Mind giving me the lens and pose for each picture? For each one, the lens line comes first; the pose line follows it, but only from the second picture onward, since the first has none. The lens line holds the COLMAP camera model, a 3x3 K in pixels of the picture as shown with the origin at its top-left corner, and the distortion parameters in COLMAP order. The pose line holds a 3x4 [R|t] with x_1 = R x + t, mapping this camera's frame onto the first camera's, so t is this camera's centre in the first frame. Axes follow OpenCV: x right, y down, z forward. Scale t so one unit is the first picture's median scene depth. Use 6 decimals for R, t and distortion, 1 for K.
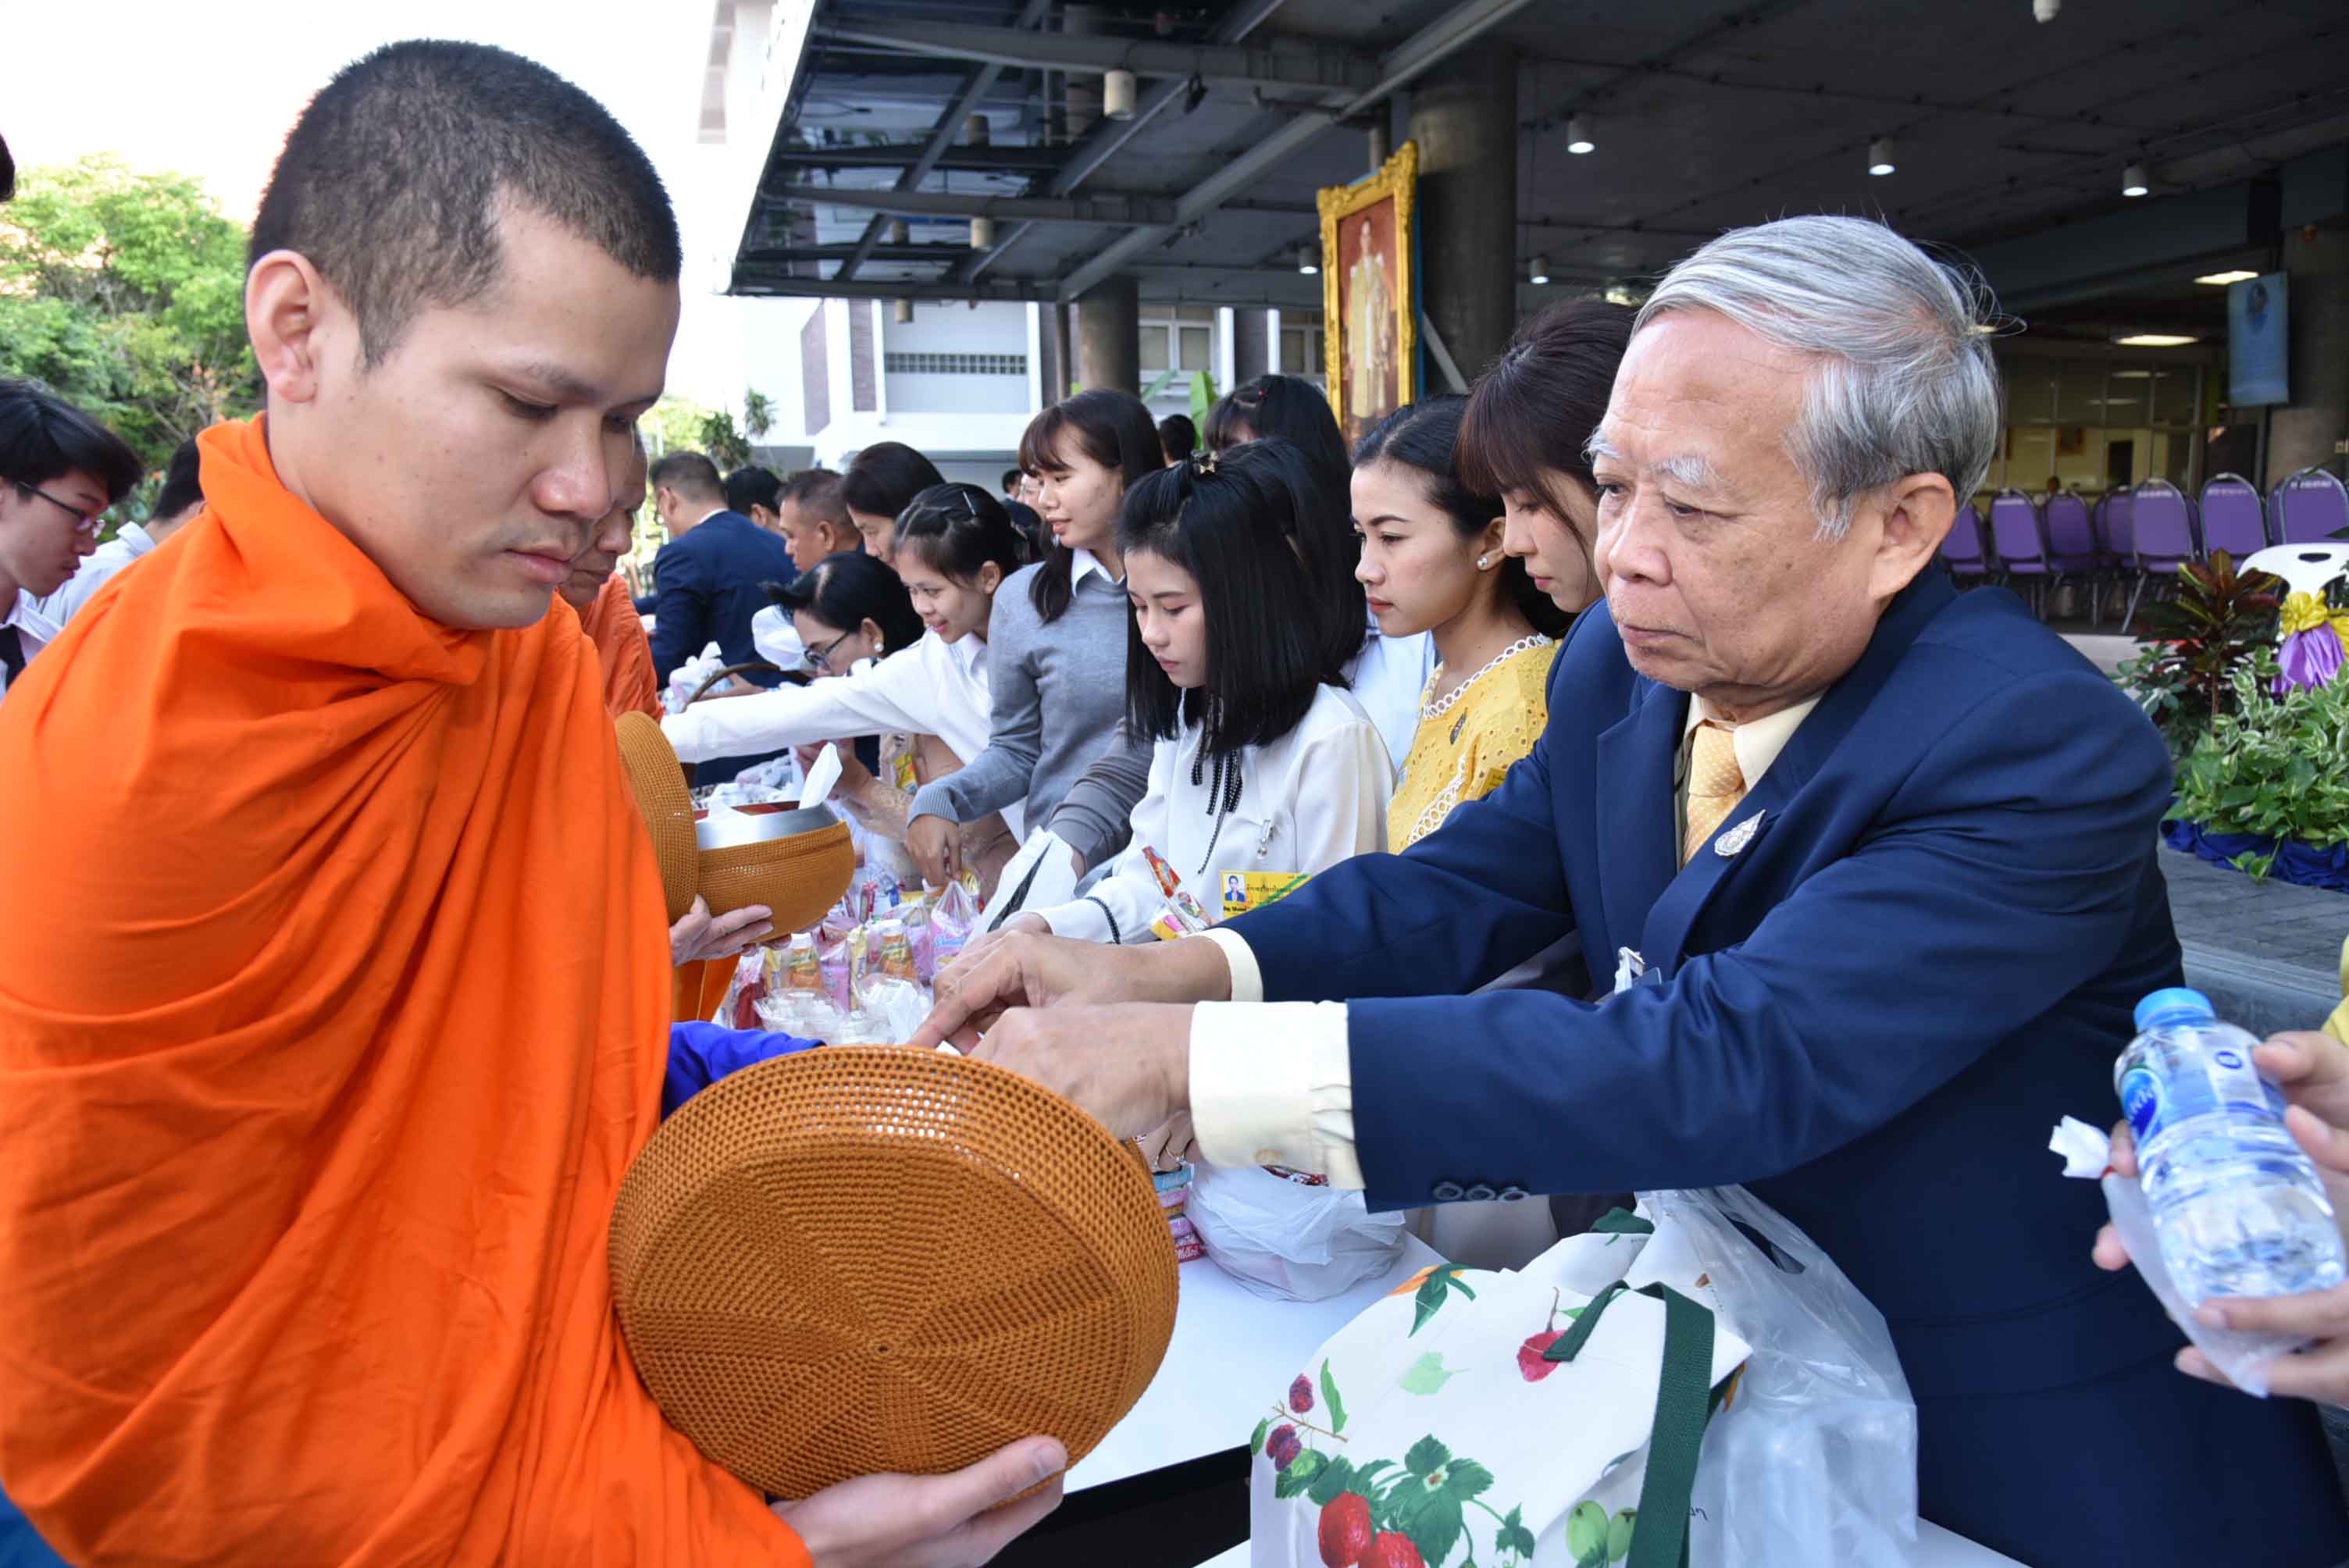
lens RADIAL K [[1573.0, 0, 1174.5], [0, 1573.0, 784.0], [0, 0, 1]] dist [-0.035395, 0.004539]
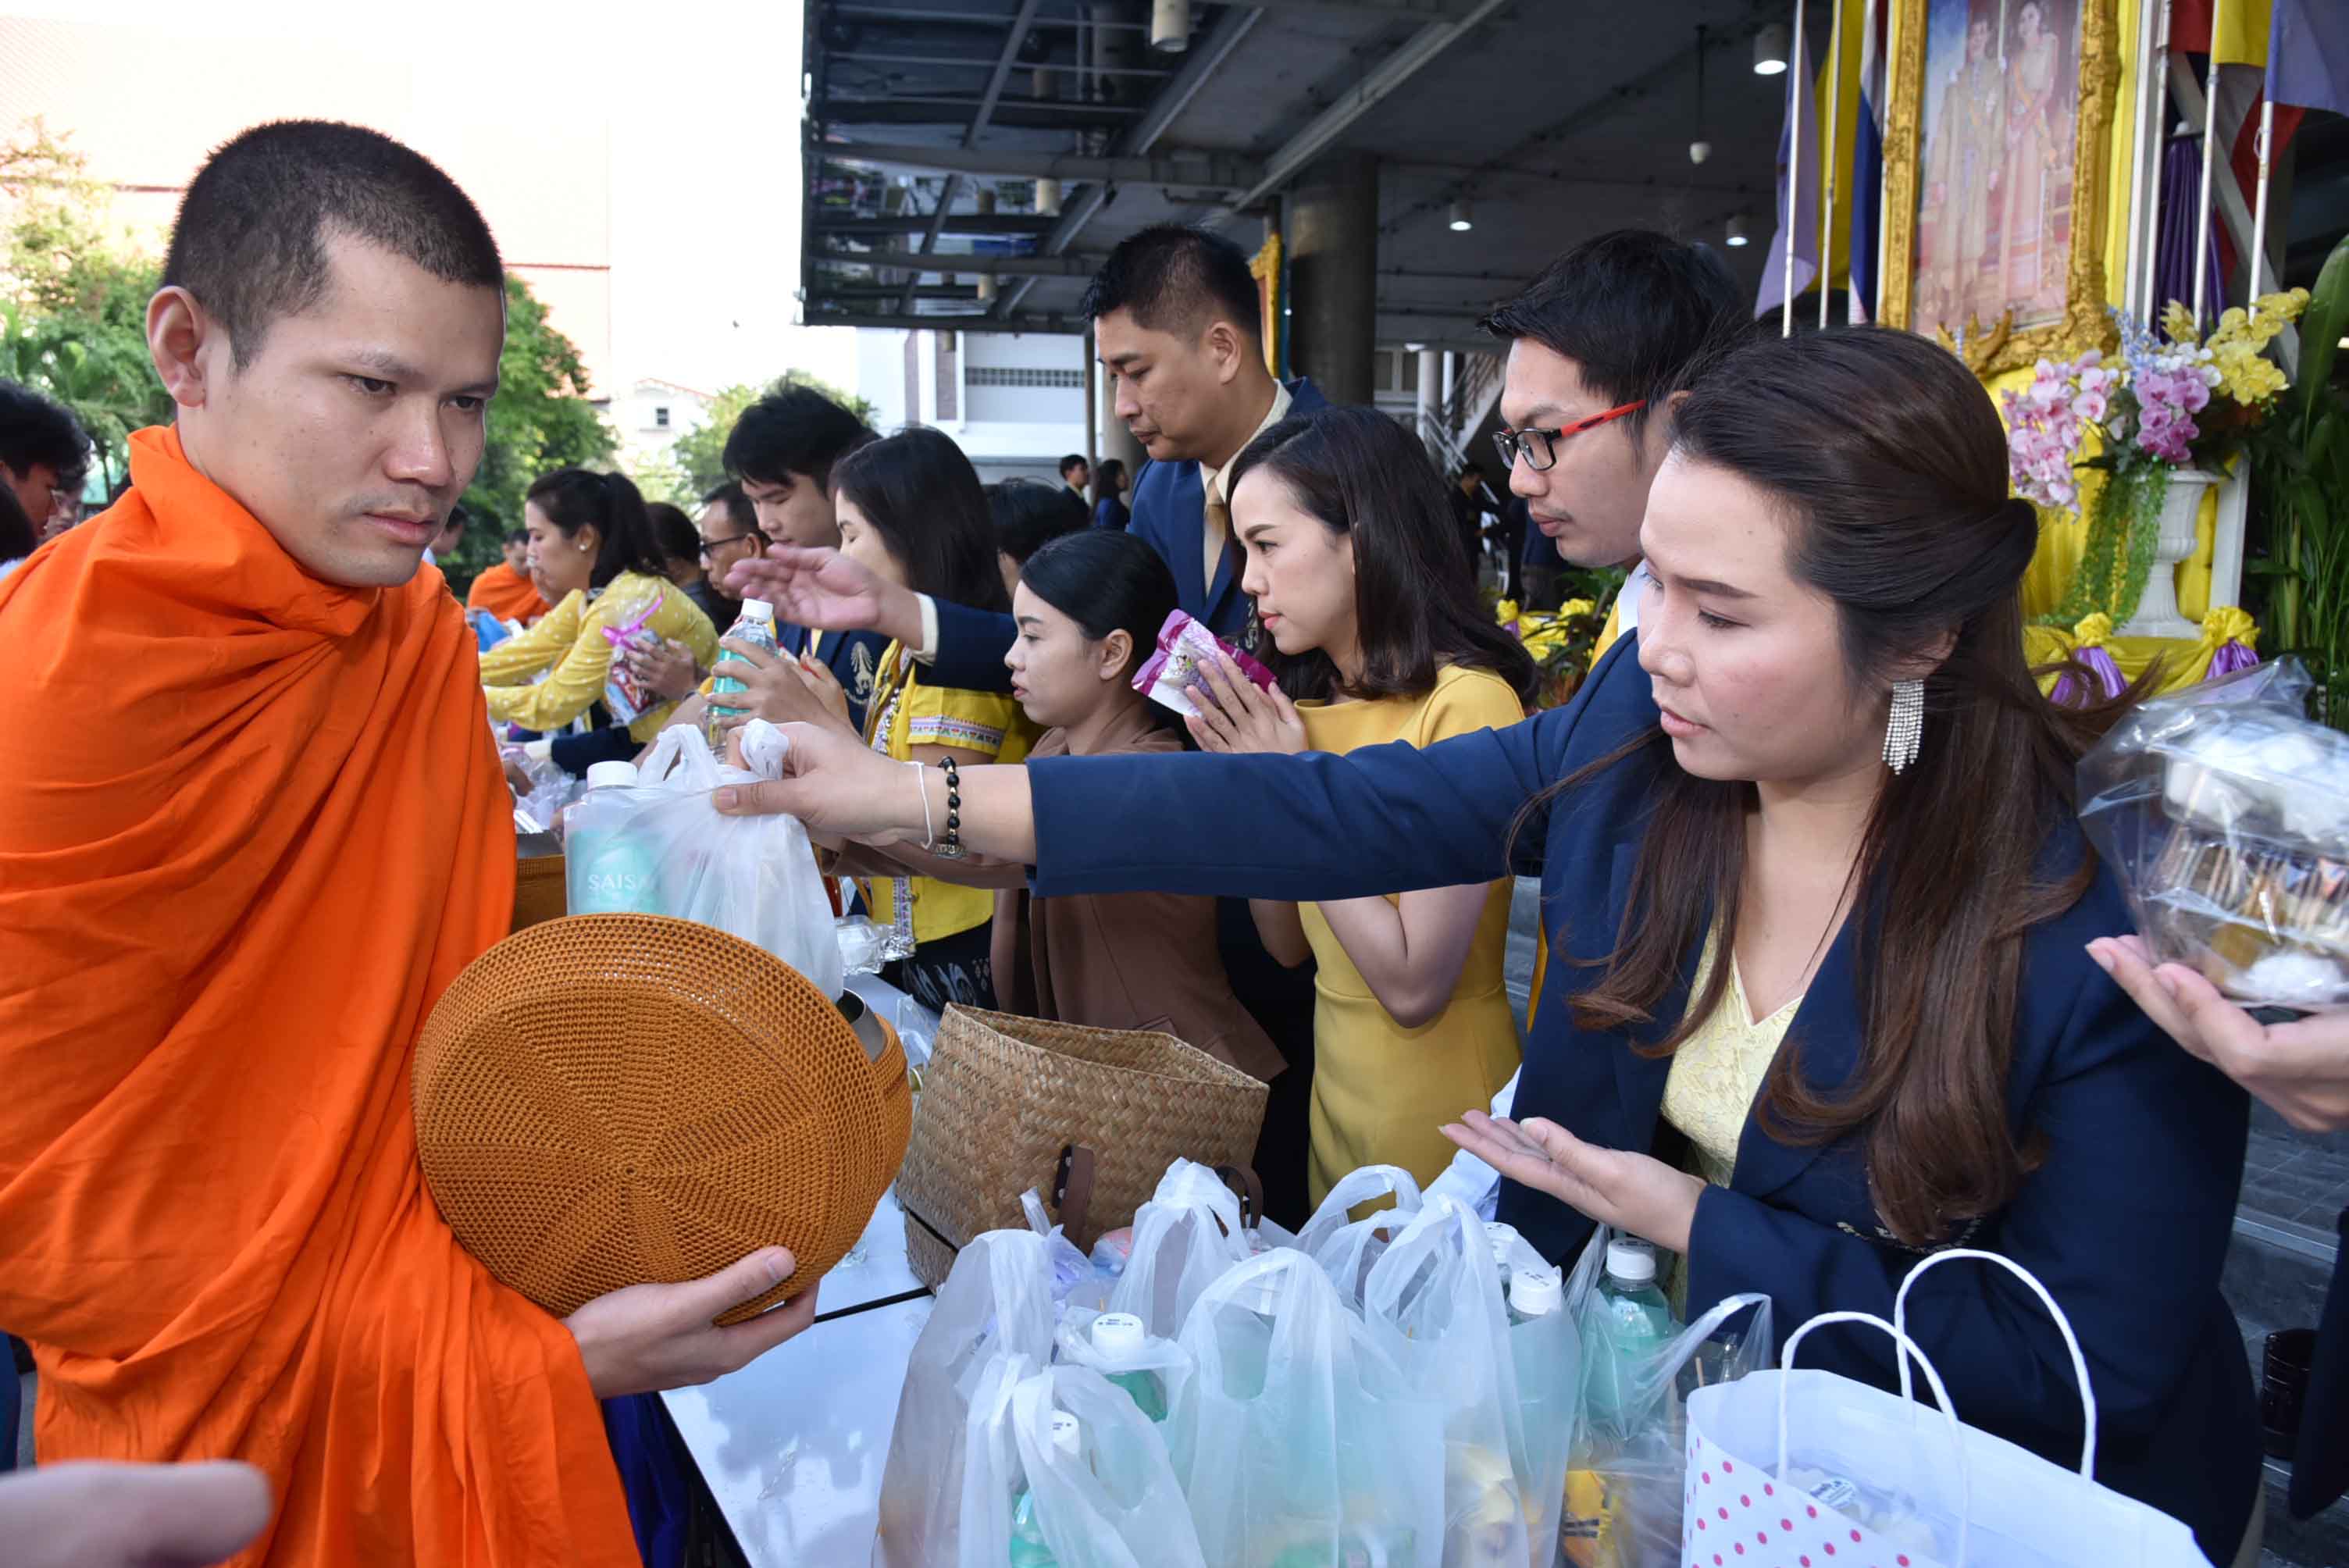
lens RADIAL K [[1573.0, 0, 1174.5], [0, 1573.0, 784.0], [0, 0, 1]] dist [-0.035395, 0.004539]
pose [[0.994775, 0.037424, -0.094986, 0.115882], [-0.037119, 0.999298, 0.004974, 0.015311], [0.095106, -0.001422, 0.995466, -0.146500]]
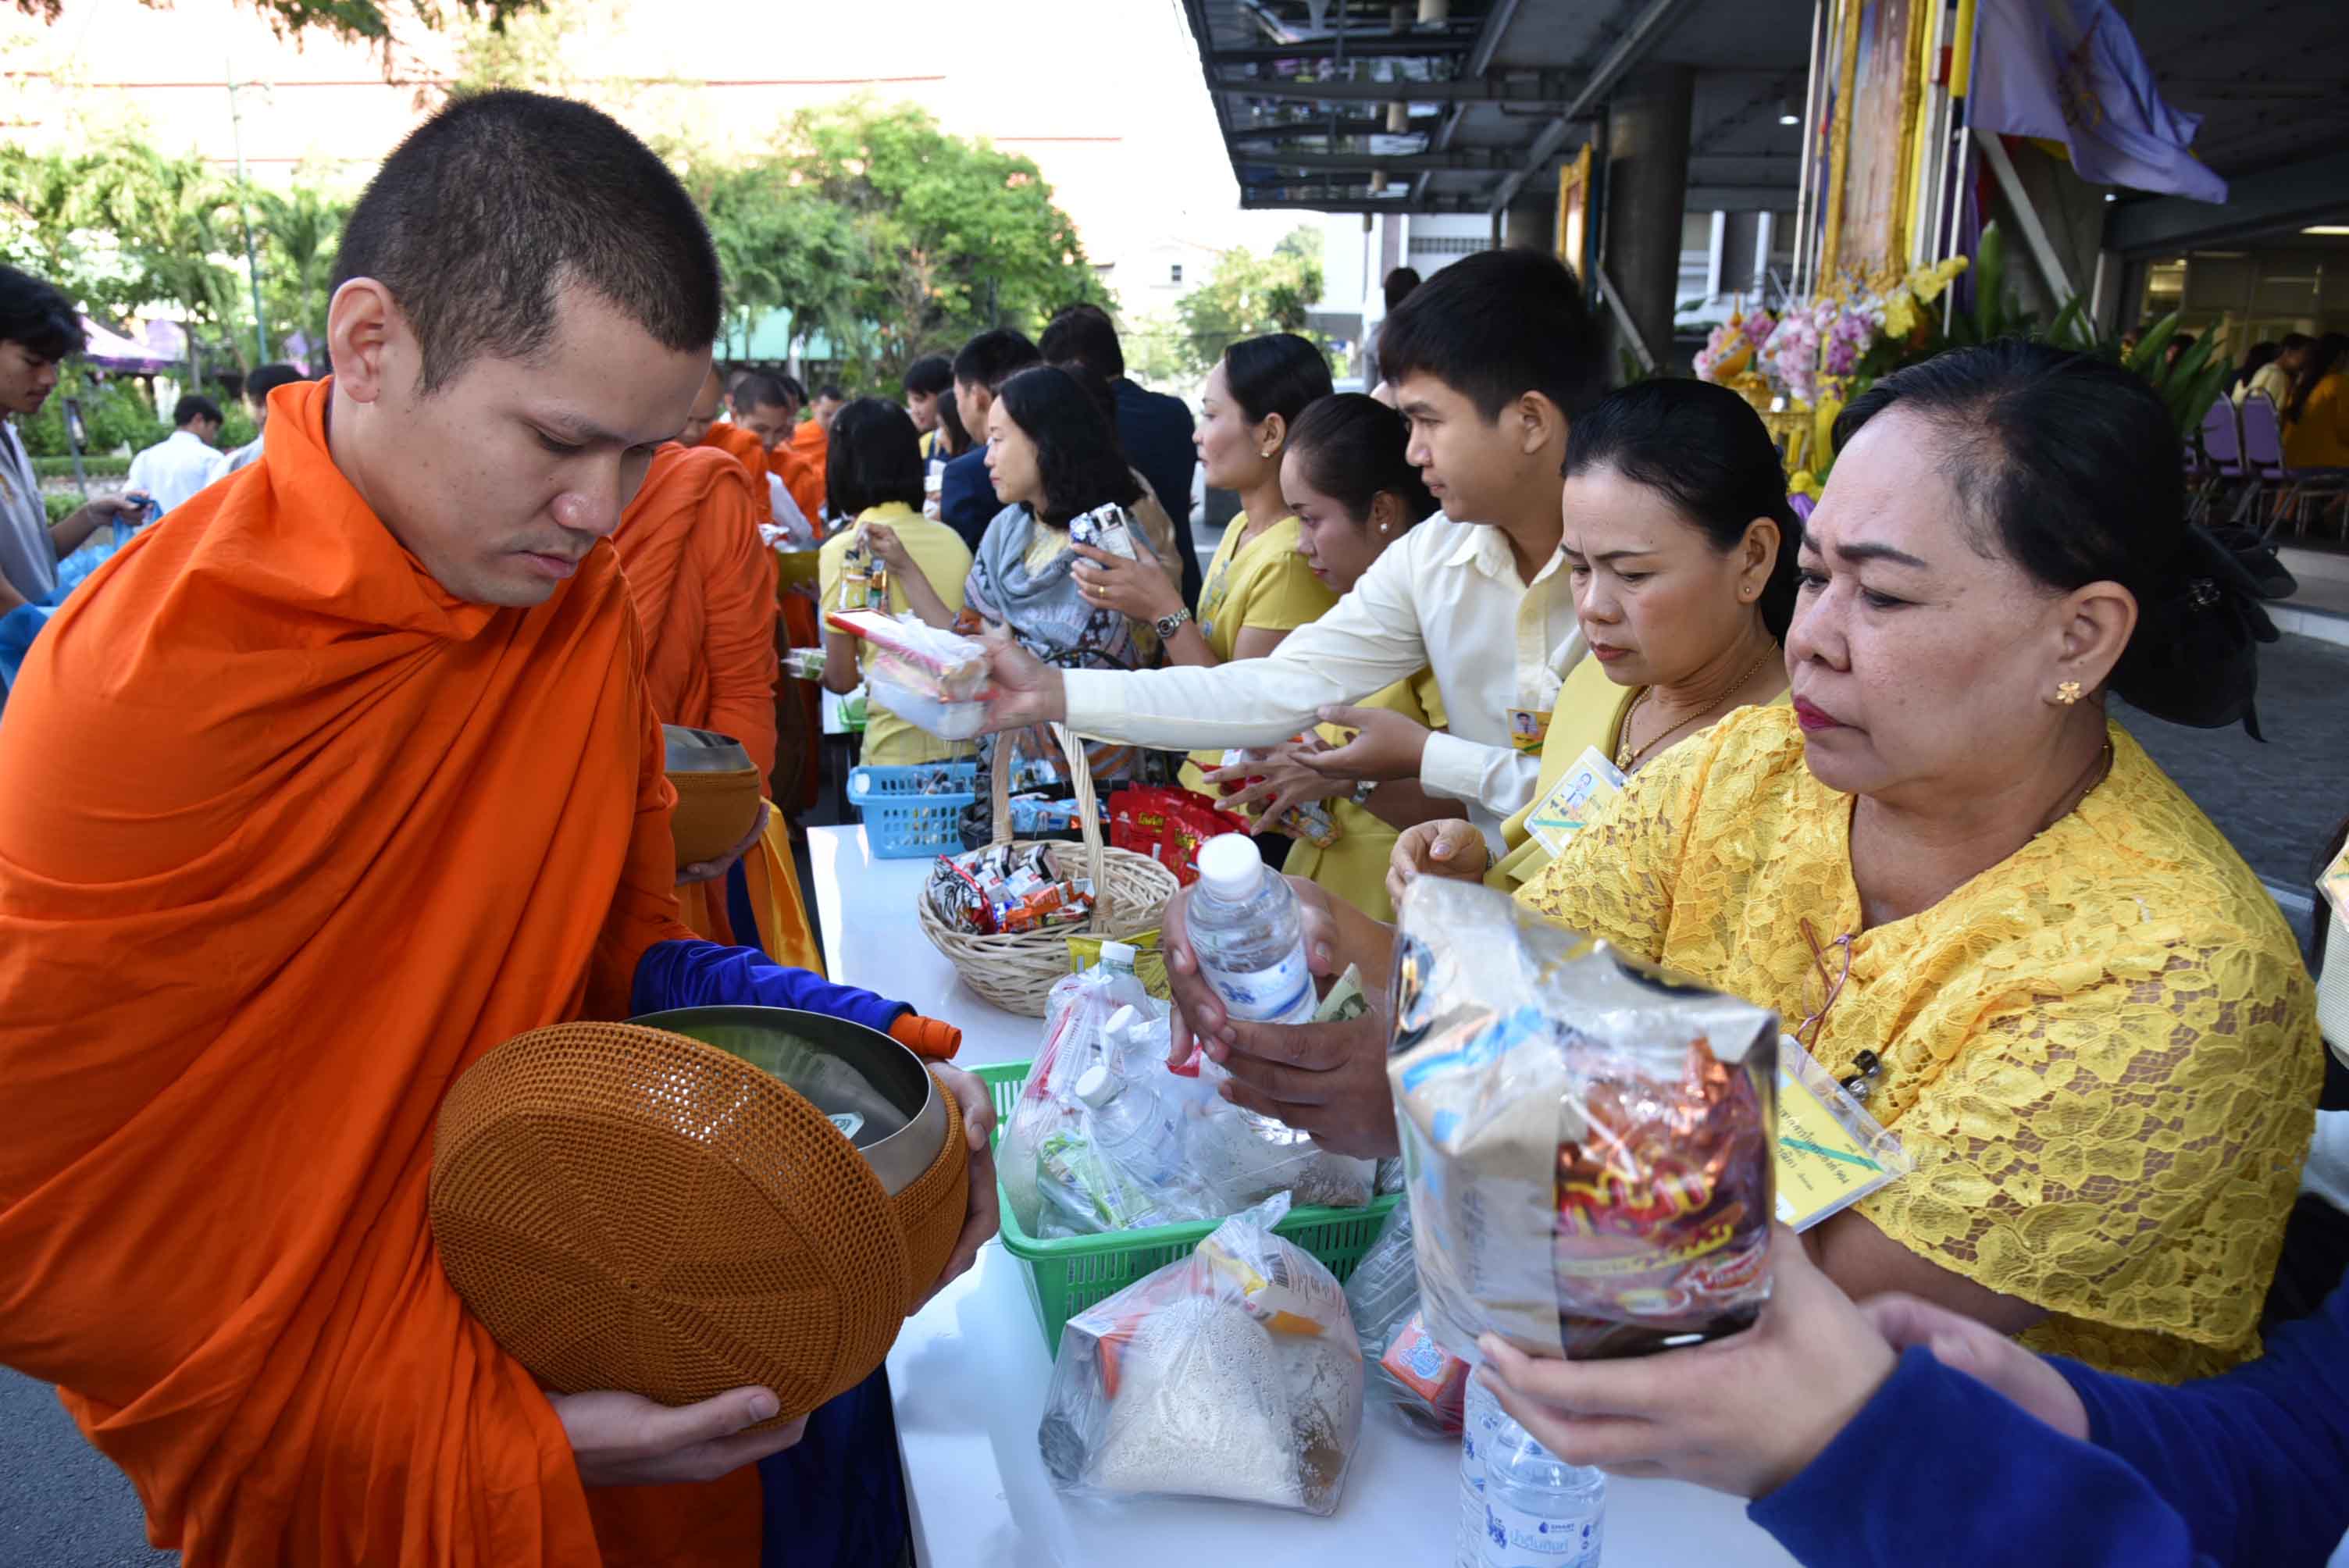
lens RADIAL K [[1589.2, 0, 1177.7], [0, 1589.2, 784.6], [0, 0, 1]] dist [-0.034360, 0.003412]
pose [[0.913728, 0.127327, -0.385861, 0.250812], [-0.090873, 0.989616, 0.111366, 0.030873], [0.396034, -0.066694, 0.915811, -0.306536]]
